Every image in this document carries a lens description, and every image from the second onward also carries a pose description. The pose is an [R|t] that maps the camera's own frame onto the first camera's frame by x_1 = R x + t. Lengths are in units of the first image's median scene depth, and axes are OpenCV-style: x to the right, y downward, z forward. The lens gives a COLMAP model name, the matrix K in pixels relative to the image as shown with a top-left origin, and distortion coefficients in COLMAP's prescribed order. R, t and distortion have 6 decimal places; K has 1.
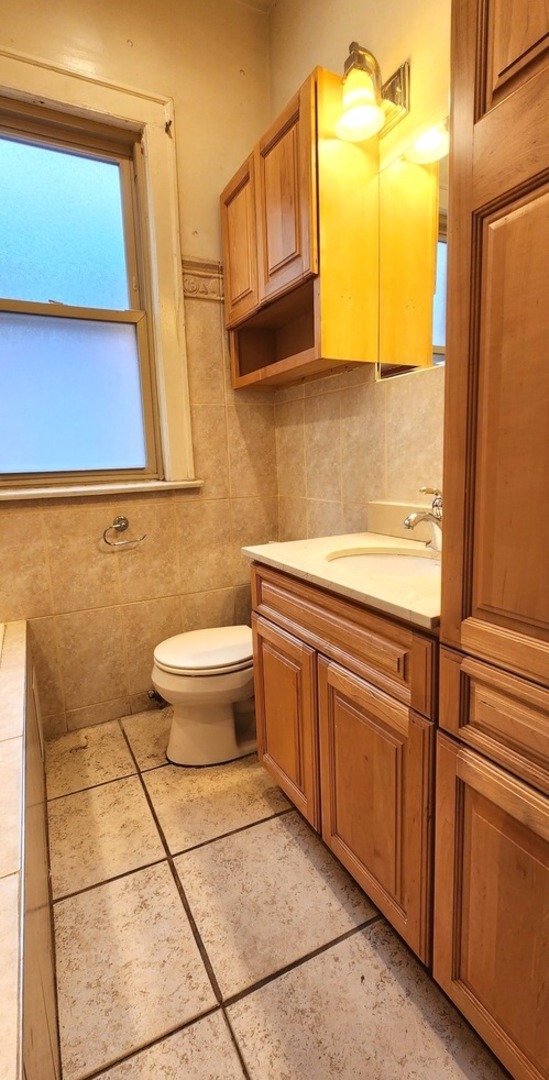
lens RADIAL K [[487.5, 0, 275.1], [0, 487.5, 541.5], [0, 0, 1]] dist [0.000390, -0.000244]
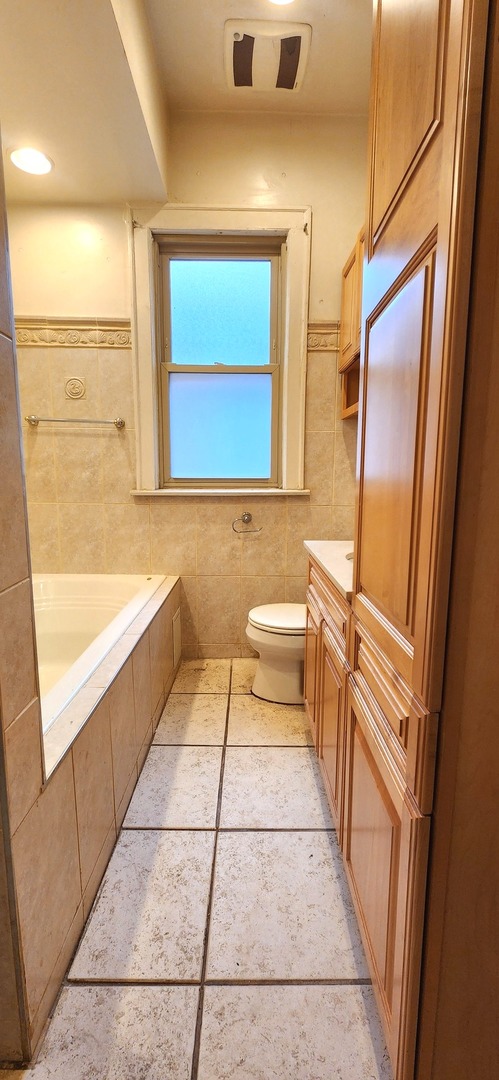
lens RADIAL K [[442.4, 0, 252.2], [0, 442.4, 538.3], [0, 0, 1]] dist [-0.000379, -0.000226]
pose [[0.892362, 0.102489, -0.439529, 0.269927], [-0.109411, 0.993950, 0.009634, 0.007583], [0.437857, 0.039492, 0.898177, -0.126090]]
